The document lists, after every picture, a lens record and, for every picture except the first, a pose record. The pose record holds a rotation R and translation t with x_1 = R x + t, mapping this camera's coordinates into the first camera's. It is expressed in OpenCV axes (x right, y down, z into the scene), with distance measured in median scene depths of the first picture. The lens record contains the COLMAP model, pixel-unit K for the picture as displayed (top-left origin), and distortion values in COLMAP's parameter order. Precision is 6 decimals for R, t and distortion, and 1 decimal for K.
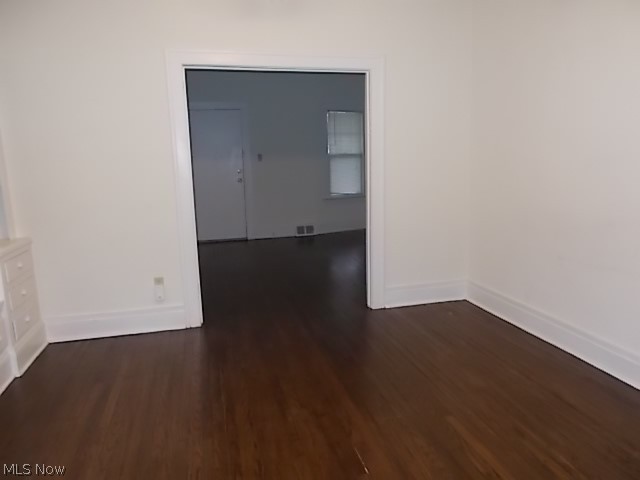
lens RADIAL K [[496.6, 0, 319.9], [0, 496.6, 239.8], [0, 0, 1]] dist [0.013365, 0.008776]
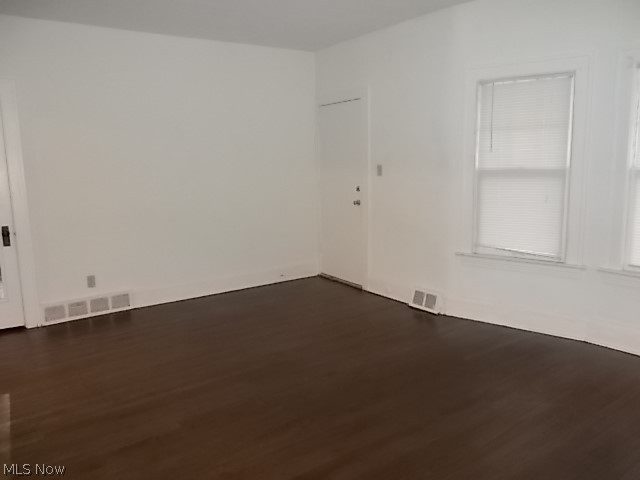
lens RADIAL K [[496.6, 0, 320.2], [0, 496.6, 239.5], [0, 0, 1]] dist [0.013365, 0.008776]
pose [[0.333036, 0.169798, -0.927500, 0.444008], [-0.149684, 0.980699, 0.125791, -0.140097], [0.930957, 0.096939, 0.352024, 0.672217]]
